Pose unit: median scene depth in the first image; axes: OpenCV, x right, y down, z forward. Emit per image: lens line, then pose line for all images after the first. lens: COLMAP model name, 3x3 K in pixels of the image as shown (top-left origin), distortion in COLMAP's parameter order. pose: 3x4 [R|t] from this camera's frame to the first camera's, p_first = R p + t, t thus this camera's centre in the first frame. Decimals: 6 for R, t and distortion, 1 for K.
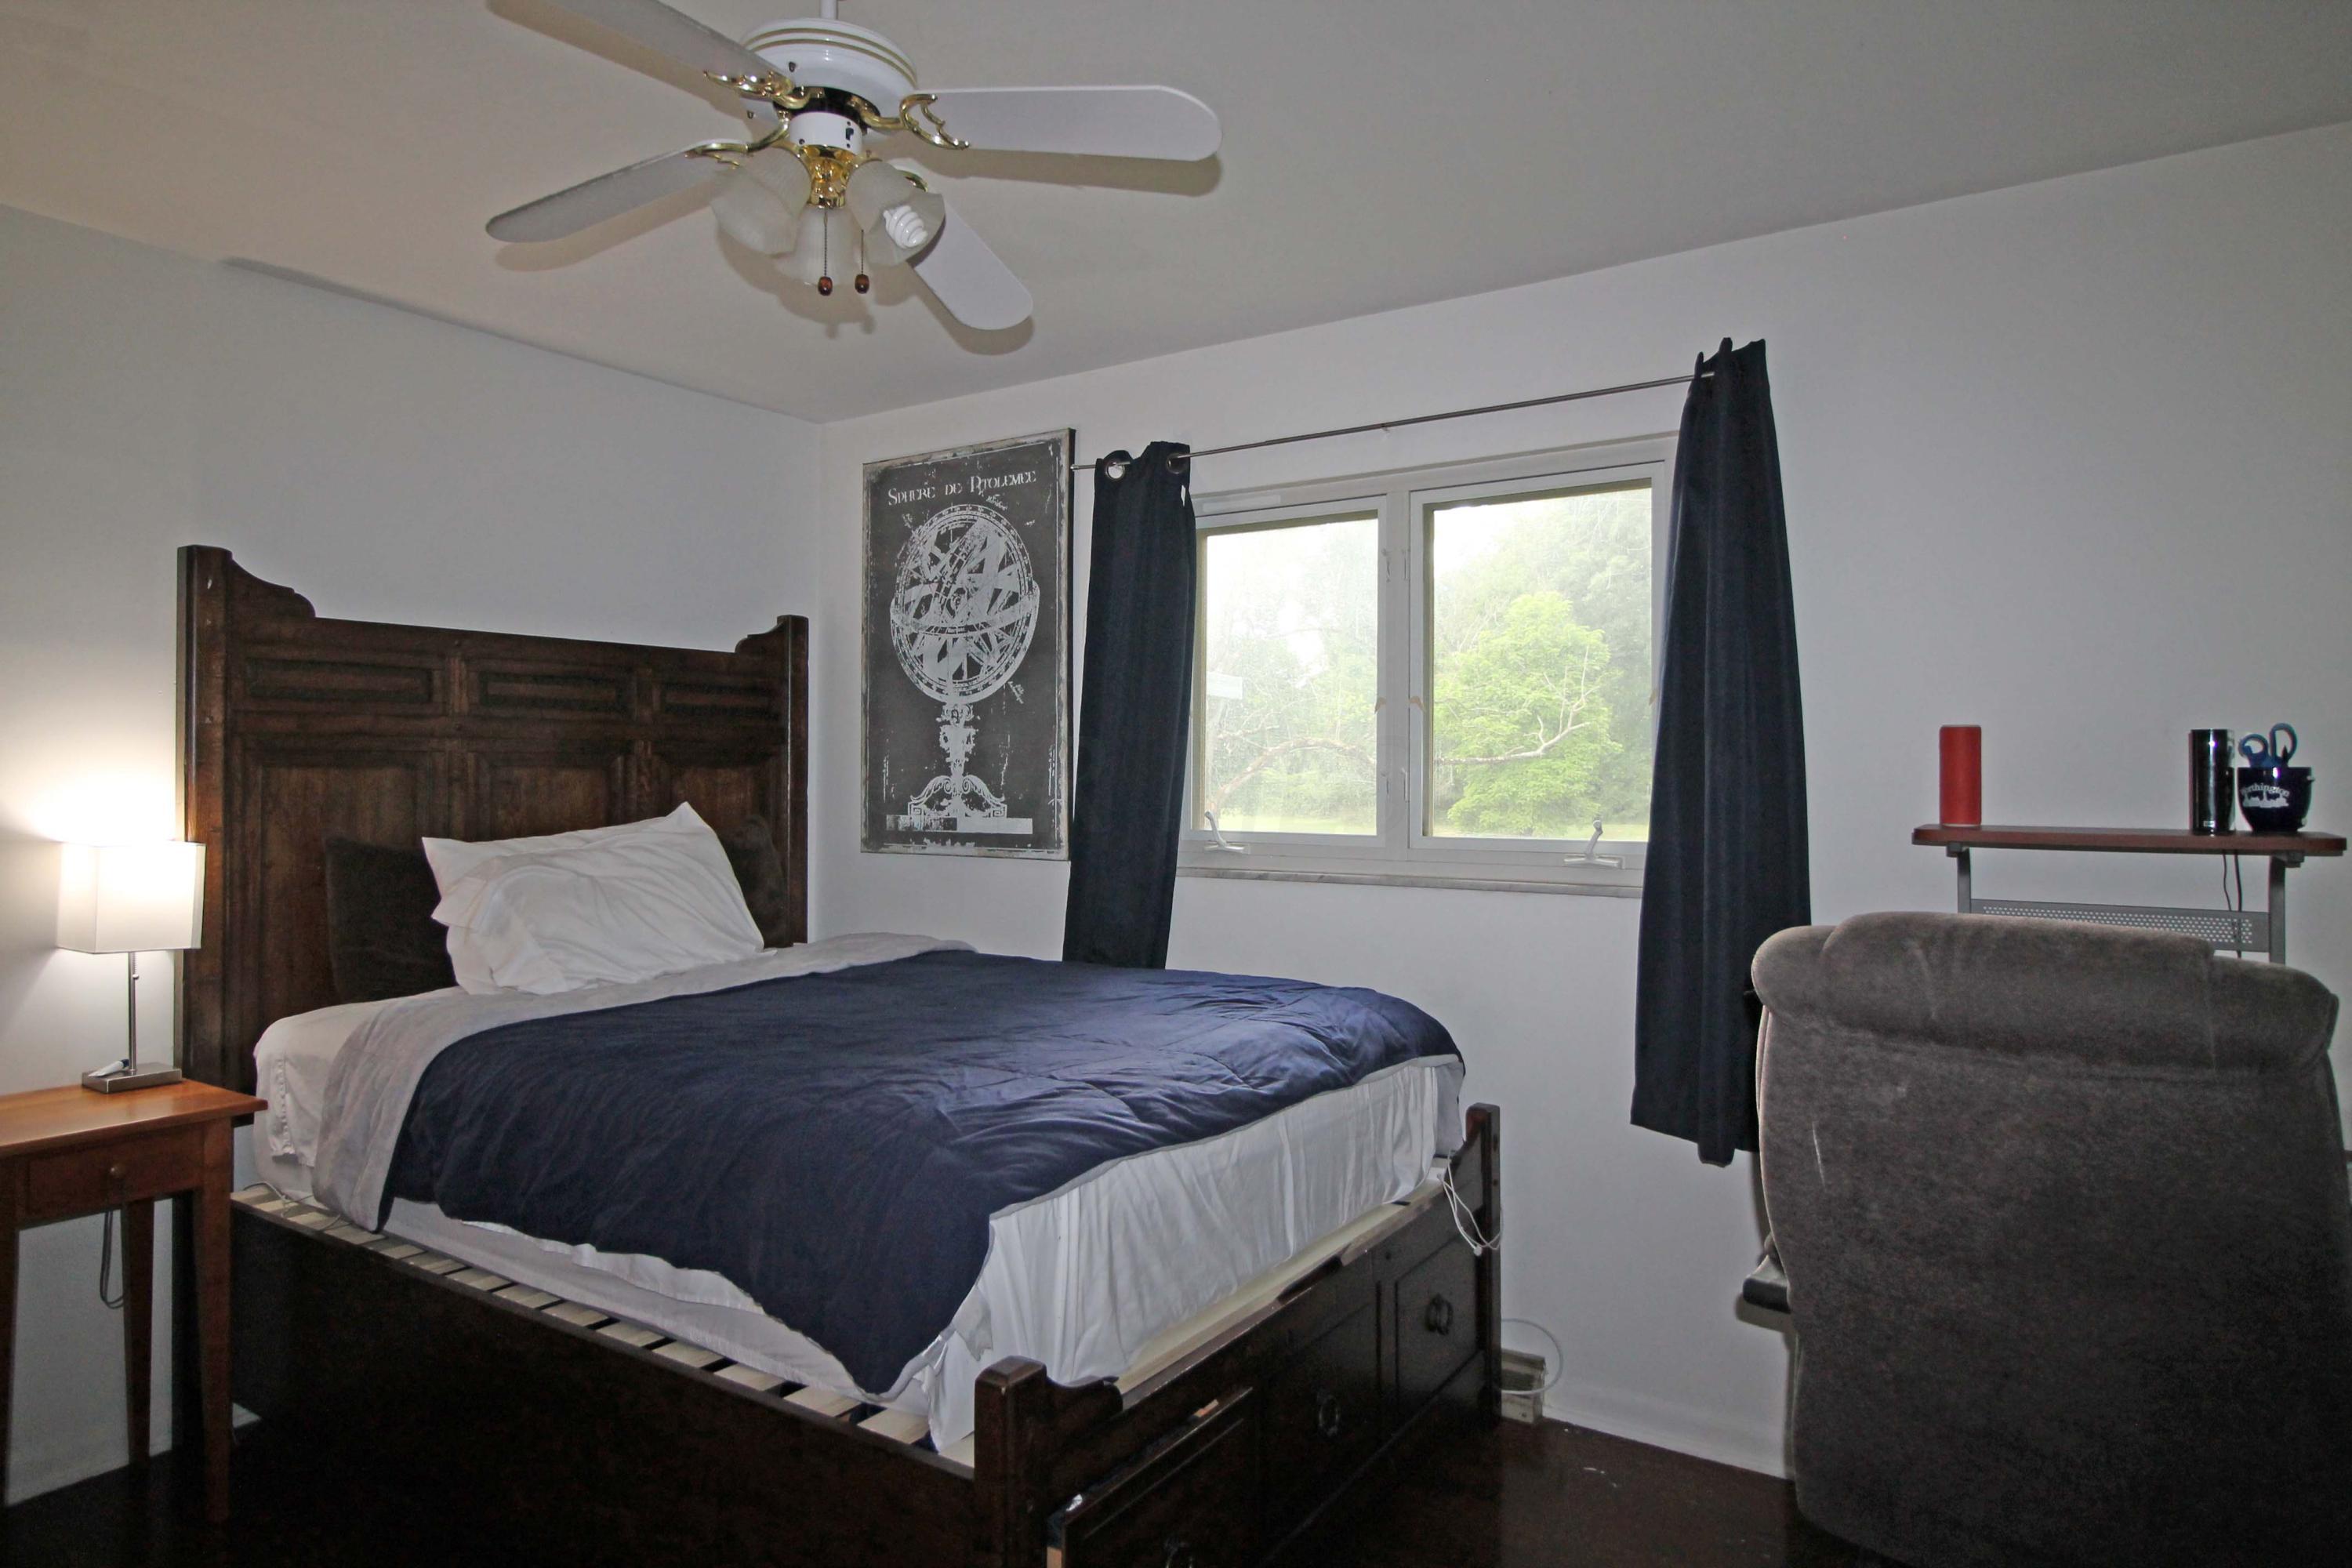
lens RADIAL K [[1418.8, 0, 1165.0], [0, 1418.8, 770.5], [0, 0, 1]] dist [0.009632, -0.013530]
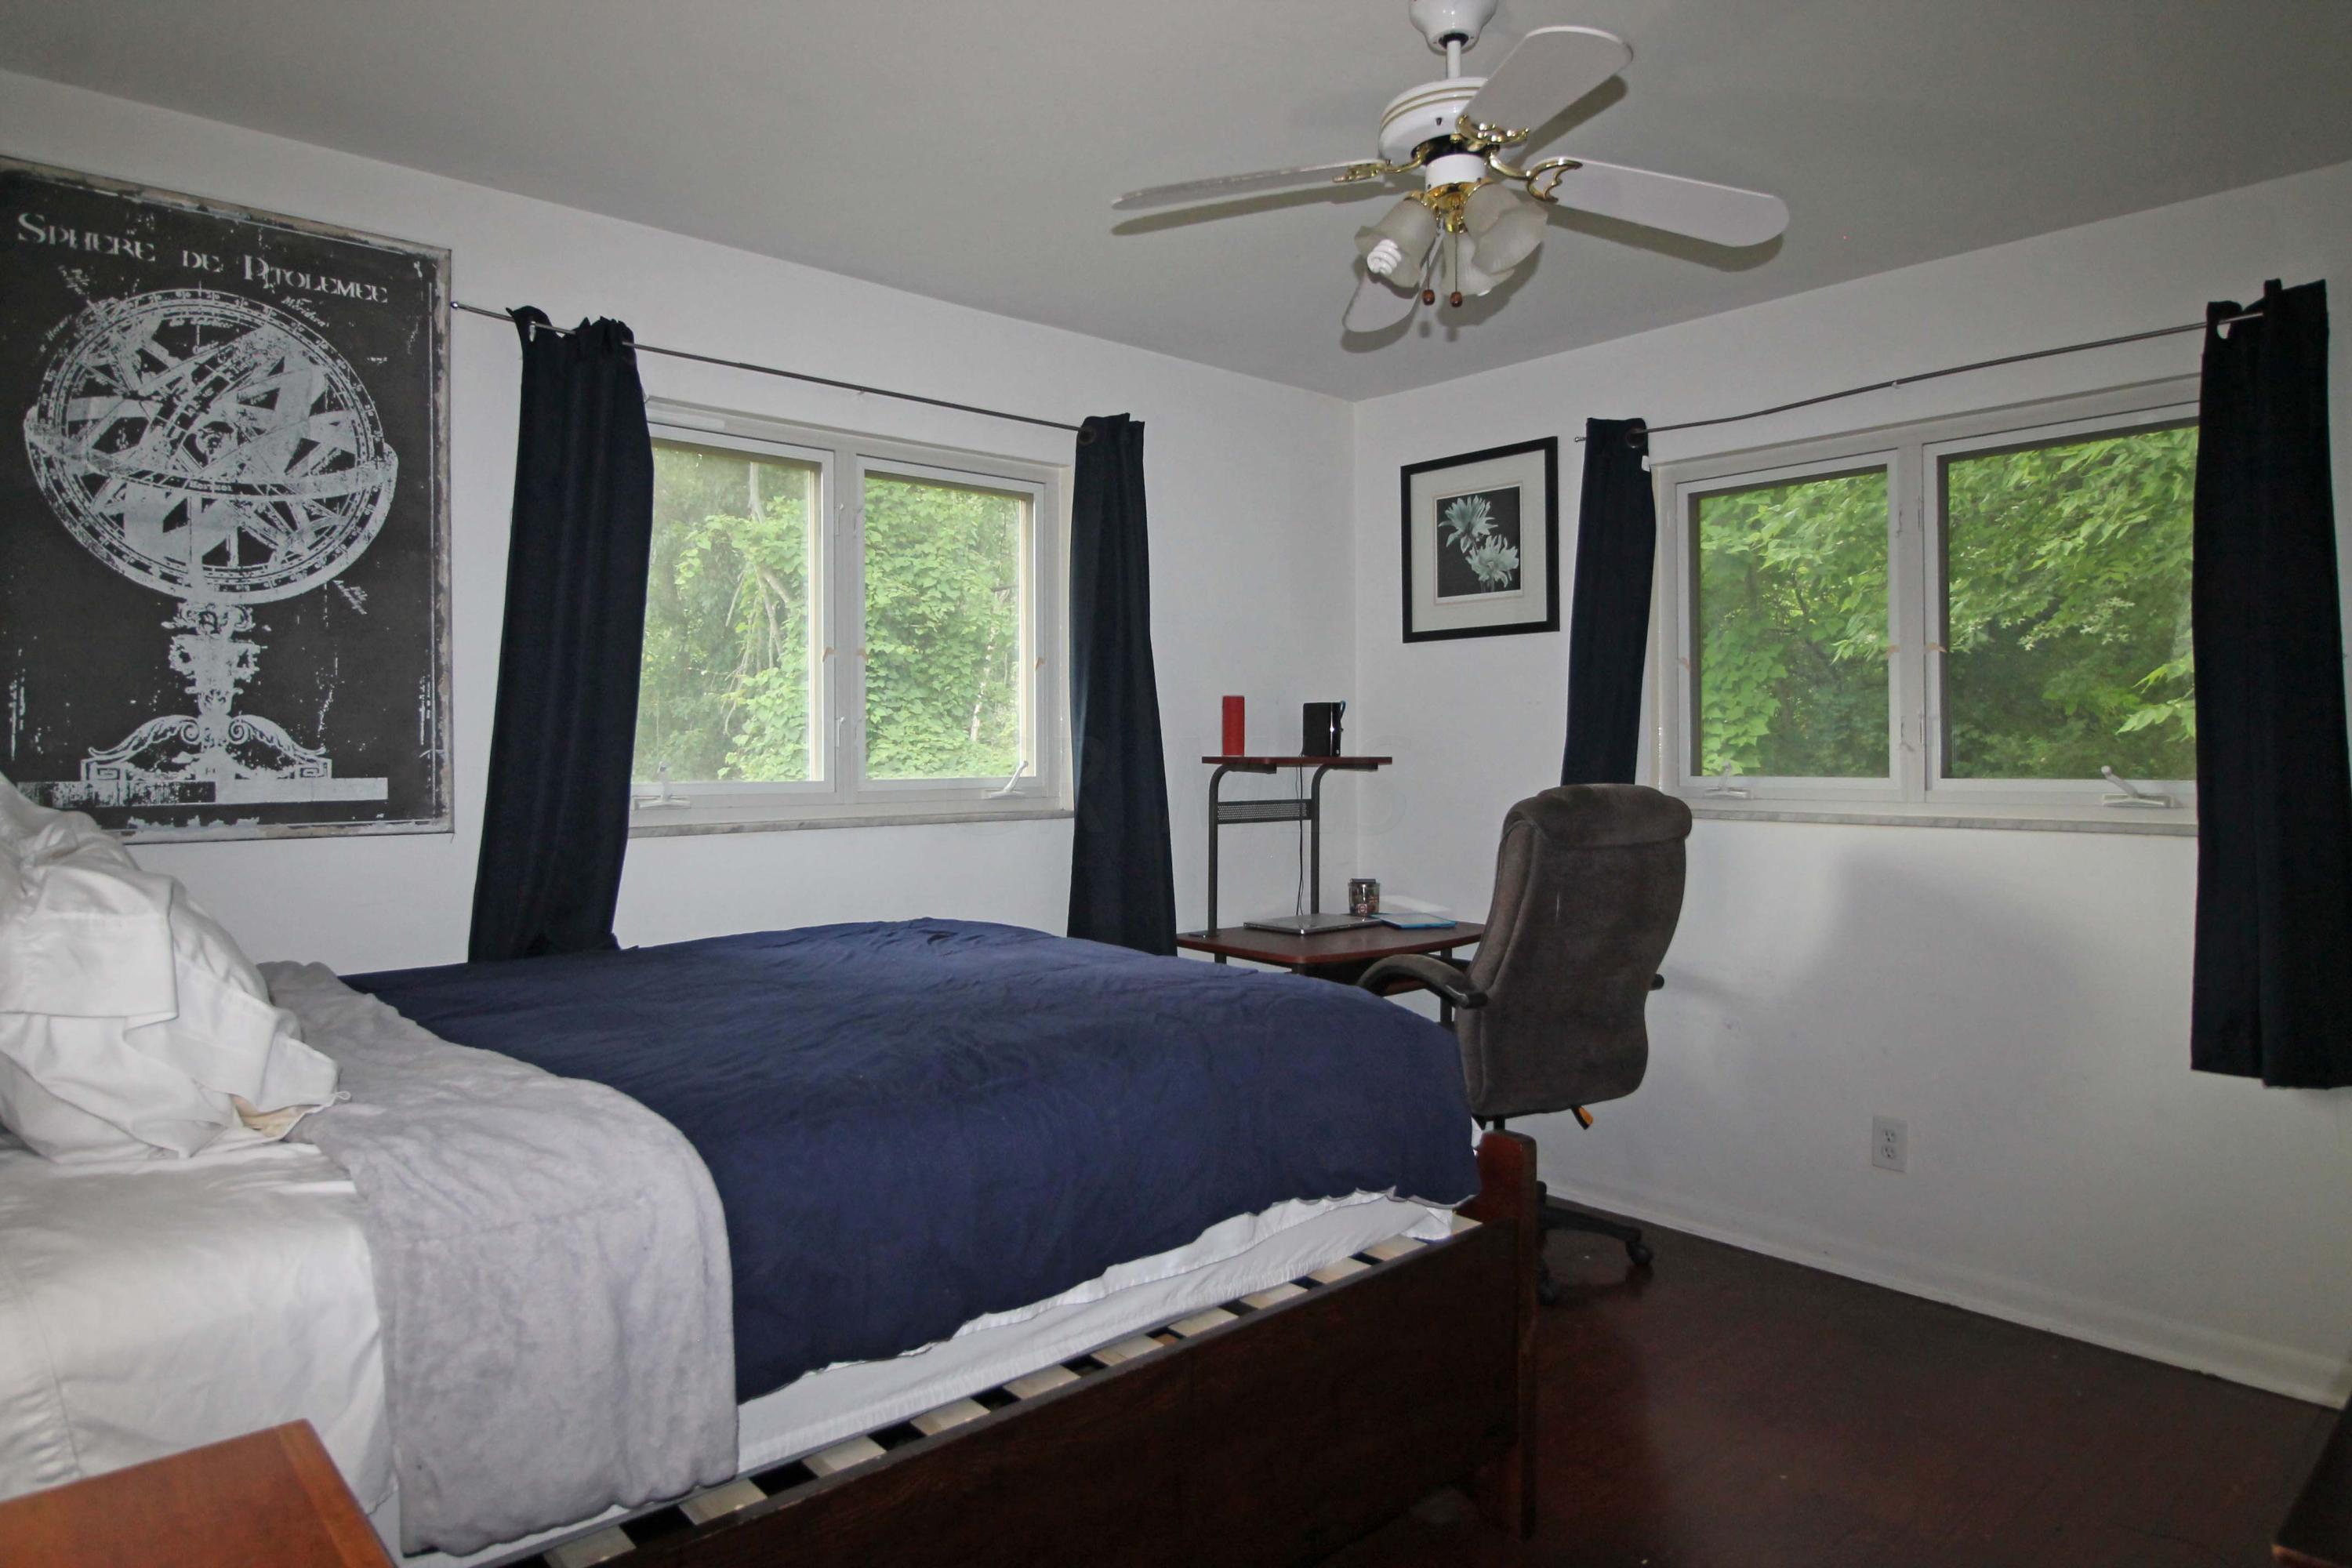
lens RADIAL K [[1418.8, 0, 1163.3], [0, 1418.8, 778.4], [0, 0, 1]] dist [0.009632, -0.013530]
pose [[0.243459, -0.020352, 0.969698, -0.667906], [0.001504, 0.999787, 0.020606, 0.019468], [-0.969910, -0.003558, 0.243438, 0.433439]]
